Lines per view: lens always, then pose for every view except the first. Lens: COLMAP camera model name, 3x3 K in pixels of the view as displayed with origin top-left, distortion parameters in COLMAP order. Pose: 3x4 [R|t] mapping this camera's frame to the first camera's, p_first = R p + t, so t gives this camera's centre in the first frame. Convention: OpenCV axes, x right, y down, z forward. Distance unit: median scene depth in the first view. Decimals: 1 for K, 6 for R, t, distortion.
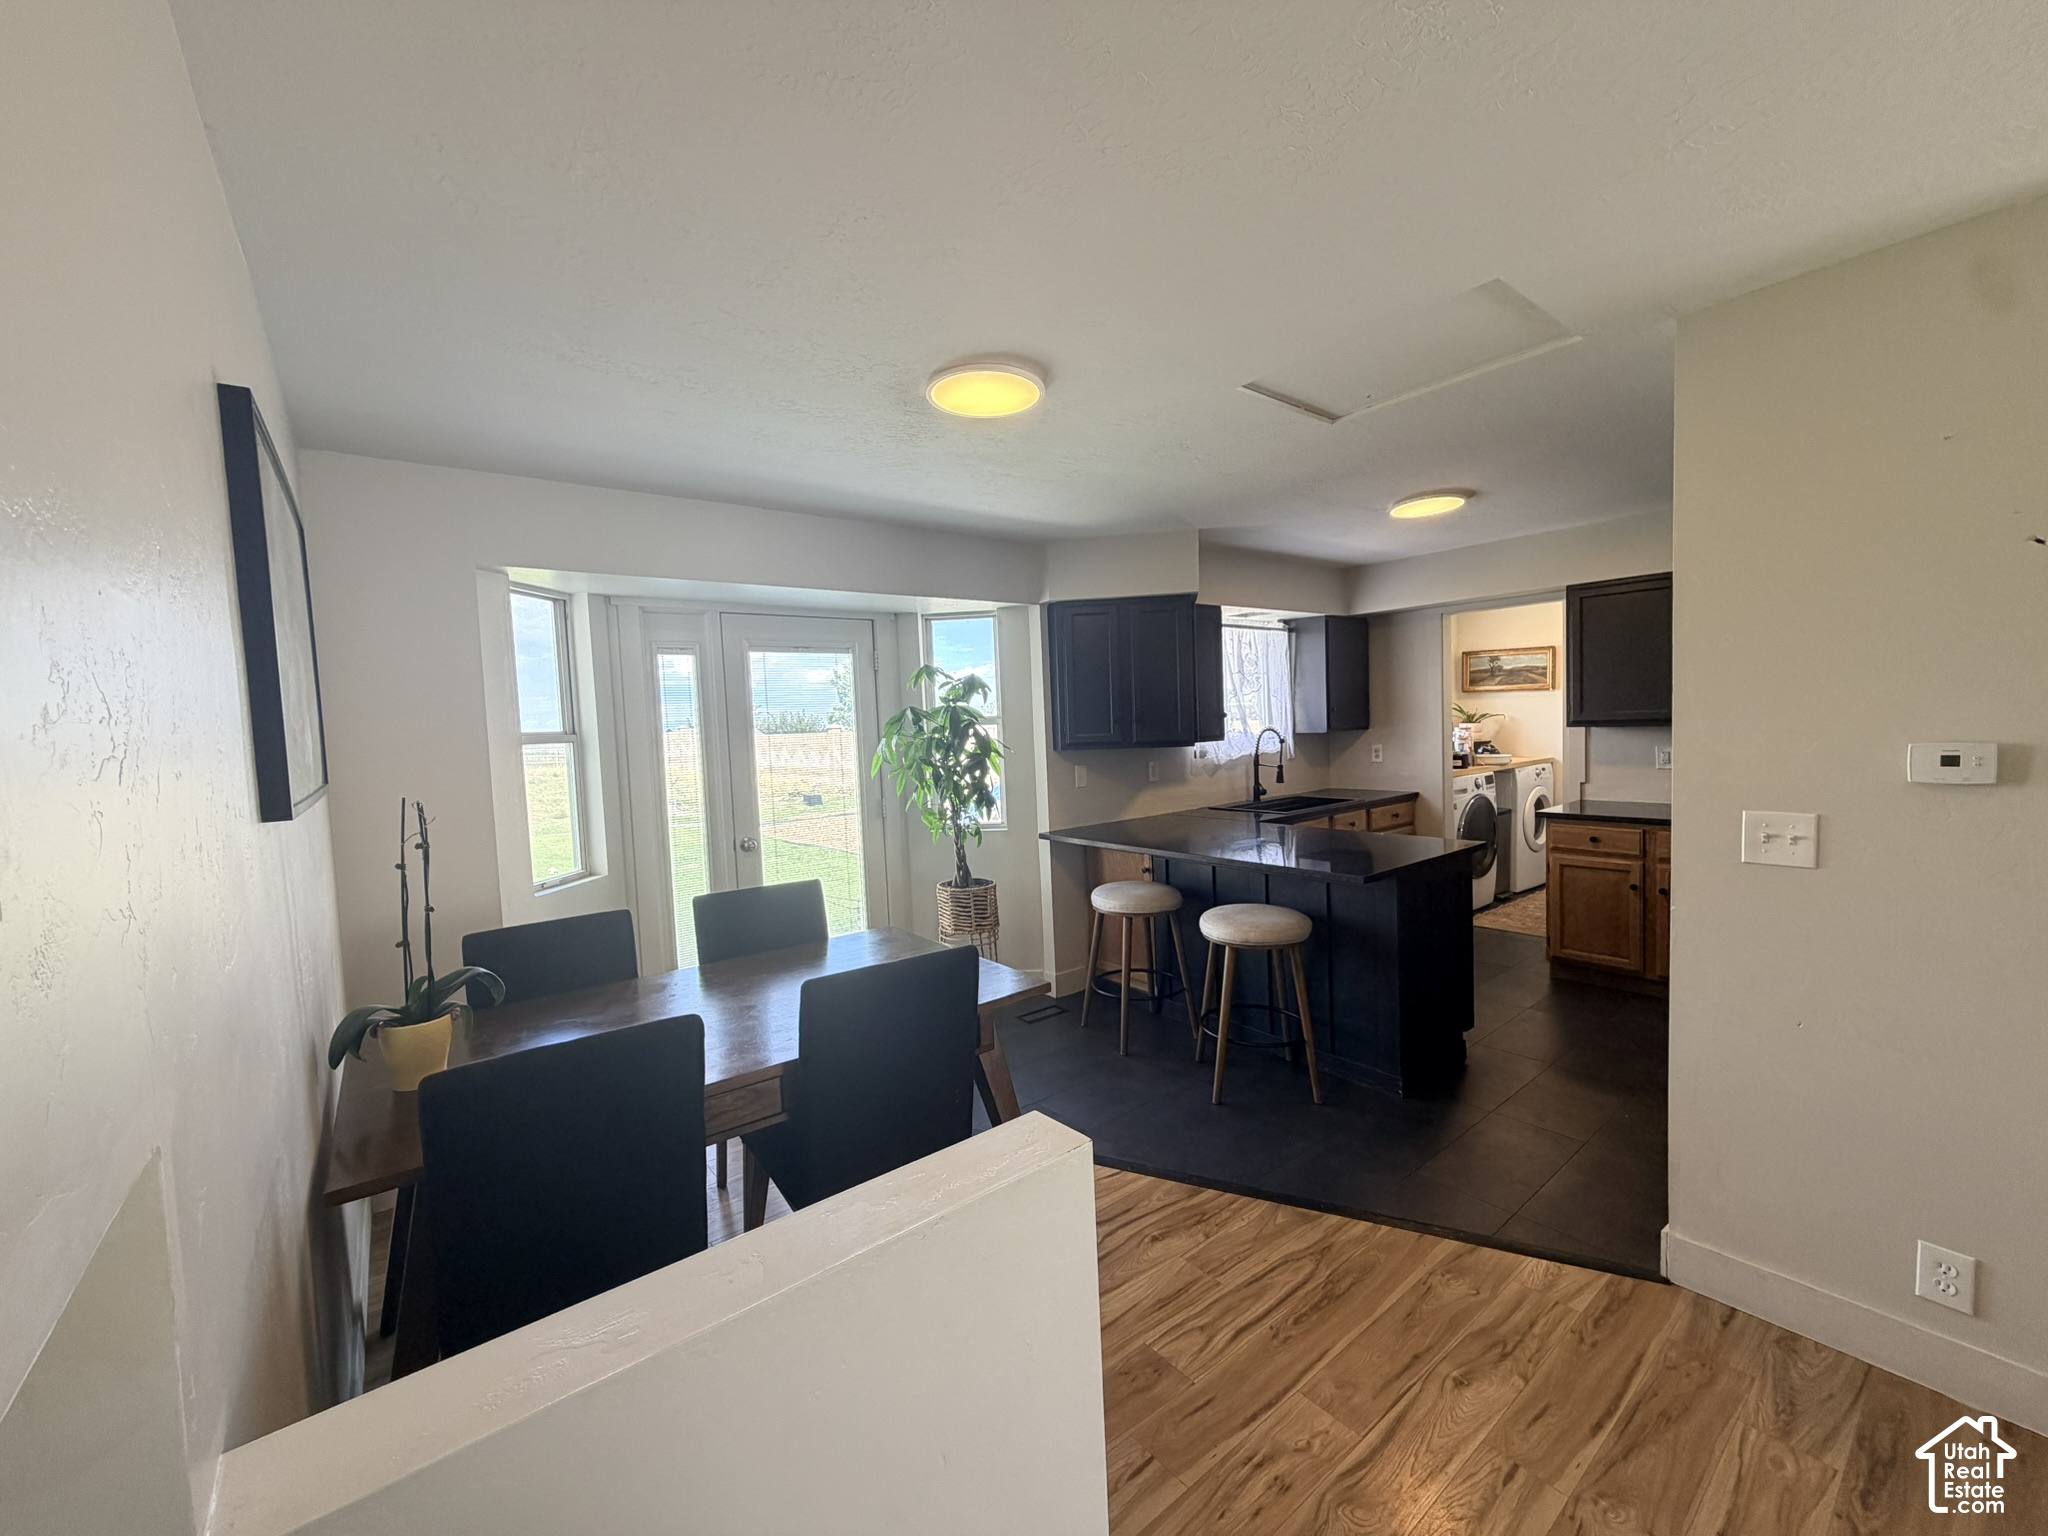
lens RADIAL K [[820.3, 0, 1016.9], [0, 820.3, 771.4], [0, 0, 1]] dist [-0.001692, 0.000987]
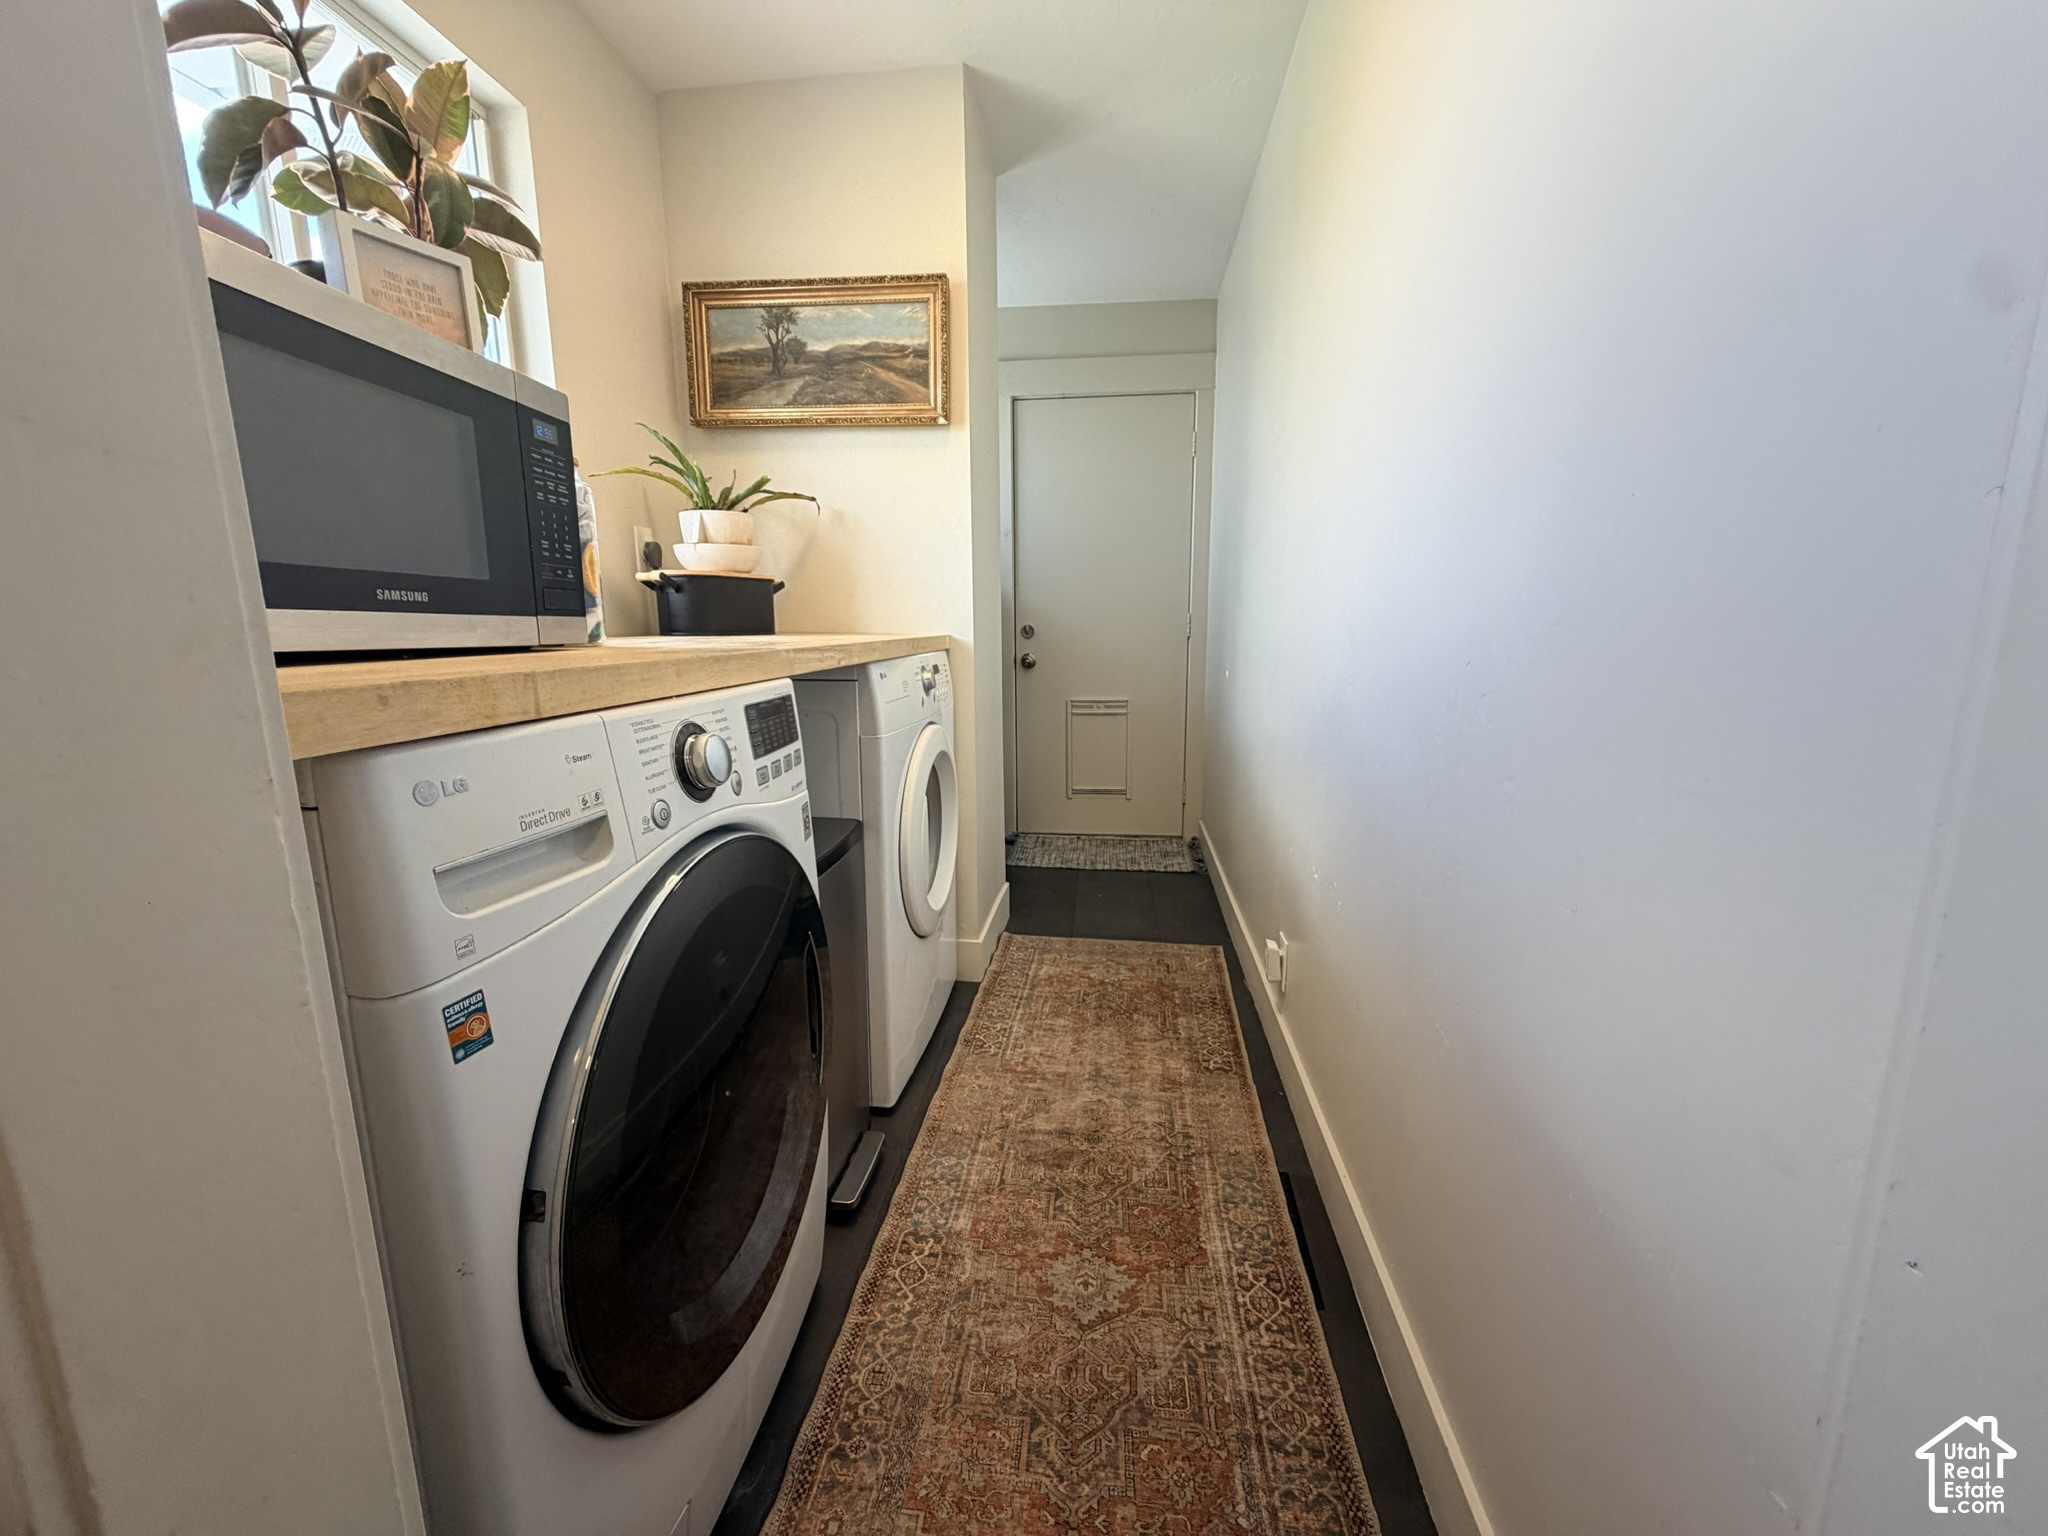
lens RADIAL K [[820.3, 0, 1018.9], [0, 820.3, 770.2], [0, 0, 1]] dist [-0.001692, 0.000987]
pose [[0.707609, -0.095713, 0.700092, 0.425387], [0.019488, 0.993050, 0.116067, 0.000188], [-0.706335, -0.068487, 0.704557, 0.727464]]
